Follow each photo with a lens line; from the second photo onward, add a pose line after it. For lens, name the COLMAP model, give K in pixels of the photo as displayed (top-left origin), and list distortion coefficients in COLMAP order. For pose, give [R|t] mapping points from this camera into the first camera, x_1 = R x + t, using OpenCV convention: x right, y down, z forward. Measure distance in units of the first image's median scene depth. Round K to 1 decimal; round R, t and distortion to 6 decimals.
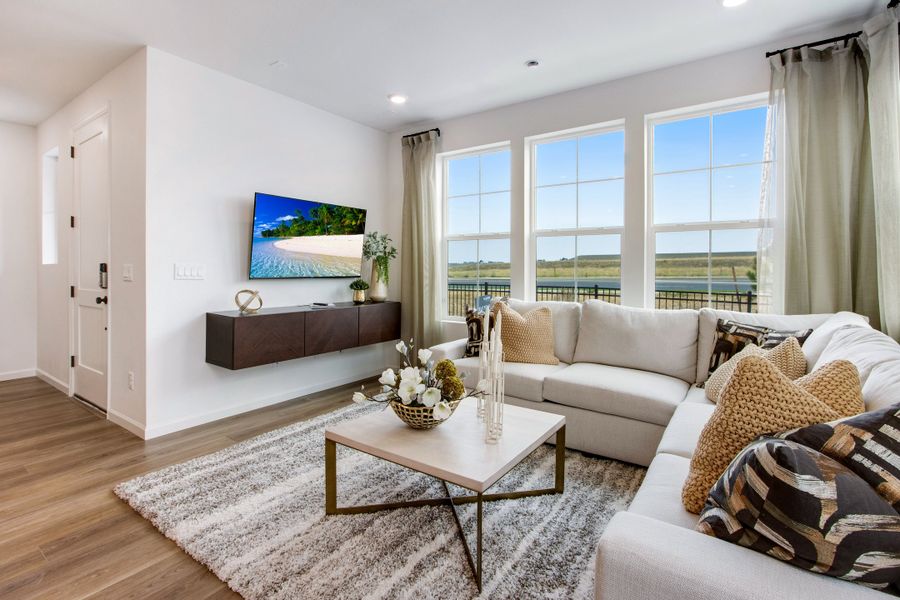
lens RADIAL K [[432.5, 0, 450.2], [0, 432.5, 270.5], [0, 0, 1]] dist [-0.003441, -0.000829]
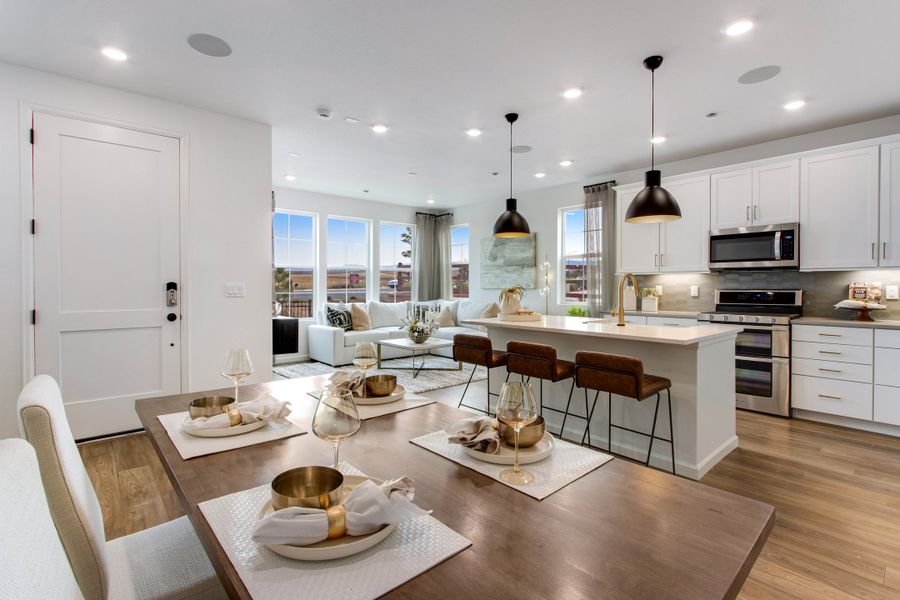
lens RADIAL K [[416.5, 0, 445.5], [0, 416.5, 290.6], [0, 0, 1]] dist [-0.002256, -0.000200]
pose [[0.235565, -0.012358, 0.971780, -2.002883], [0.004501, 0.999922, 0.011624, -0.005580], [-0.971848, 0.001636, 0.235602, 0.146018]]
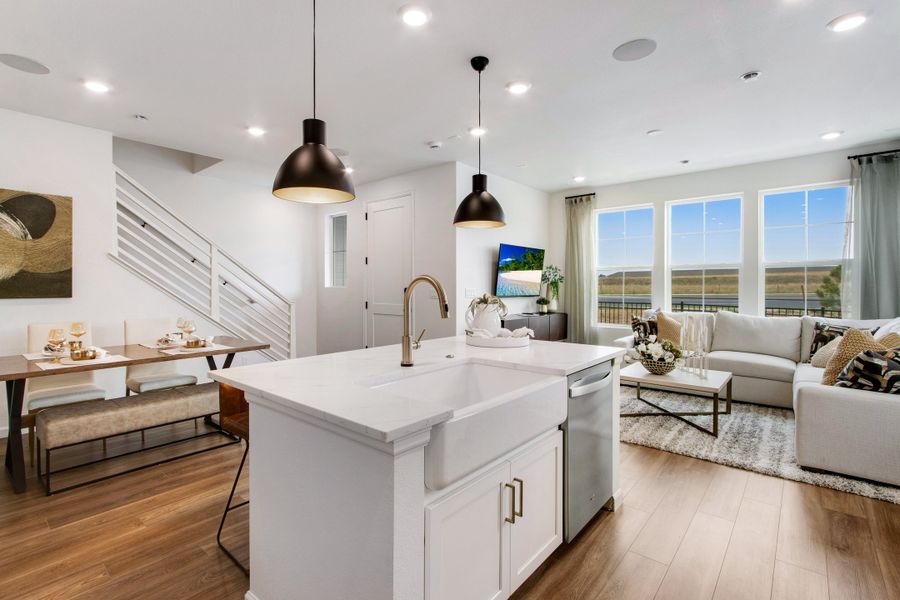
lens RADIAL K [[430.1, 0, 443.9], [0, 430.1, 287.9], [0, 0, 1]] dist [0.001337, 0.000489]
pose [[0.995570, -0.002112, -0.094000, -0.630465], [0.002165, 0.999998, 0.000456, -0.020154], [0.093999, -0.000658, 0.995572, -0.756386]]
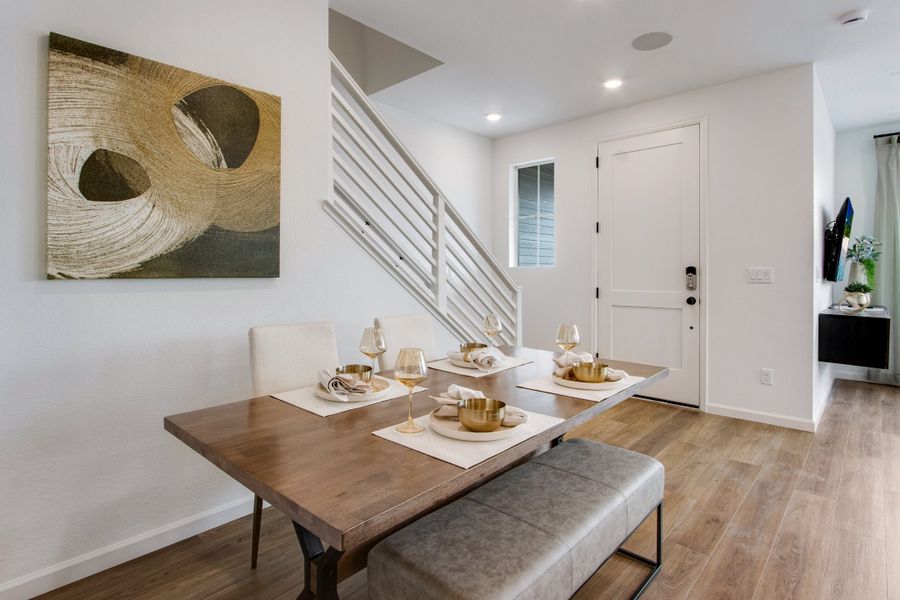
lens RADIAL K [[467.5, 0, 447.1], [0, 467.5, 274.9], [0, 0, 1]] dist [-0.015735, -0.000205]
pose [[0.989699, 0.001758, -0.143156, -1.525181], [-0.001184, 0.999991, 0.004095, 0.000886], [0.143162, -0.003884, 0.989692, -0.280296]]
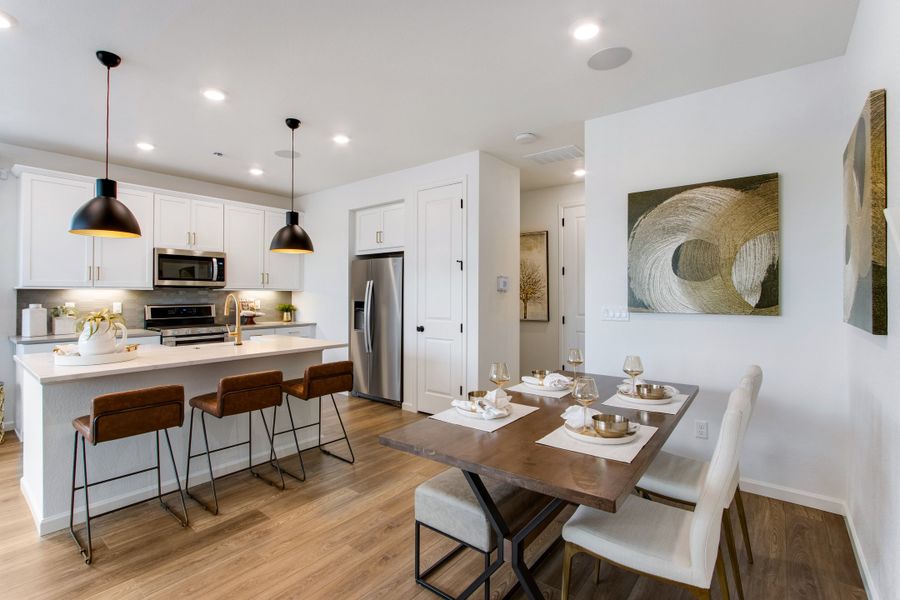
lens RADIAL K [[416.5, 0, 445.5], [0, 416.5, 290.6], [0, 0, 1]] dist [-0.002256, -0.000200]
pose [[-0.997851, -0.003825, 0.065415, -1.430139], [-0.004090, 0.999984, -0.003913, -0.045125], [-0.065399, -0.004172, -0.997850, 1.095868]]
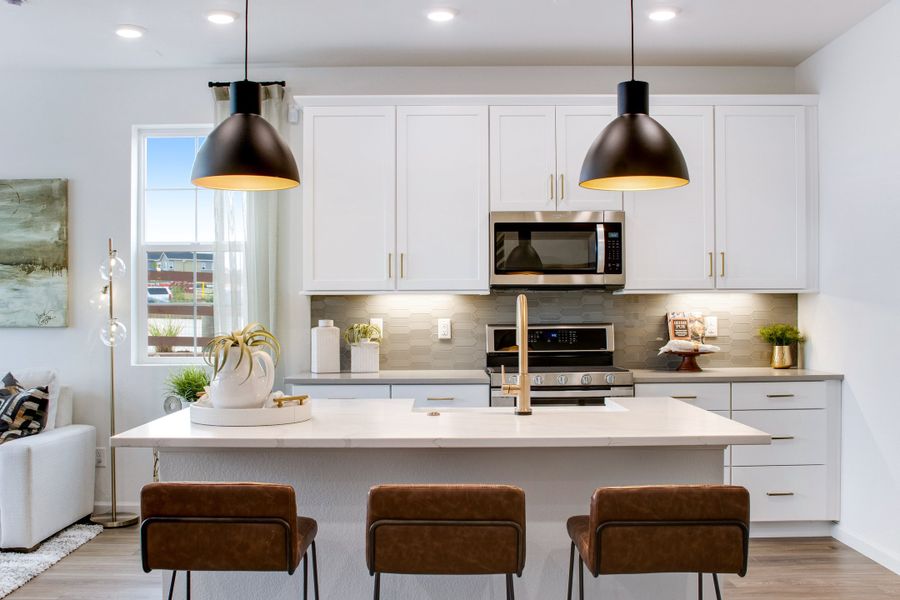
lens RADIAL K [[901.1, 0, 432.2], [0, 901.1, 301.5], [0, 0, 1]] dist [-0.060034, 0.002906]
pose [[-0.568352, 0.011426, 0.822706, -1.606525], [0.007050, 0.999934, -0.009017, -0.019553], [-0.822755, 0.000675, -0.568395, 0.664703]]
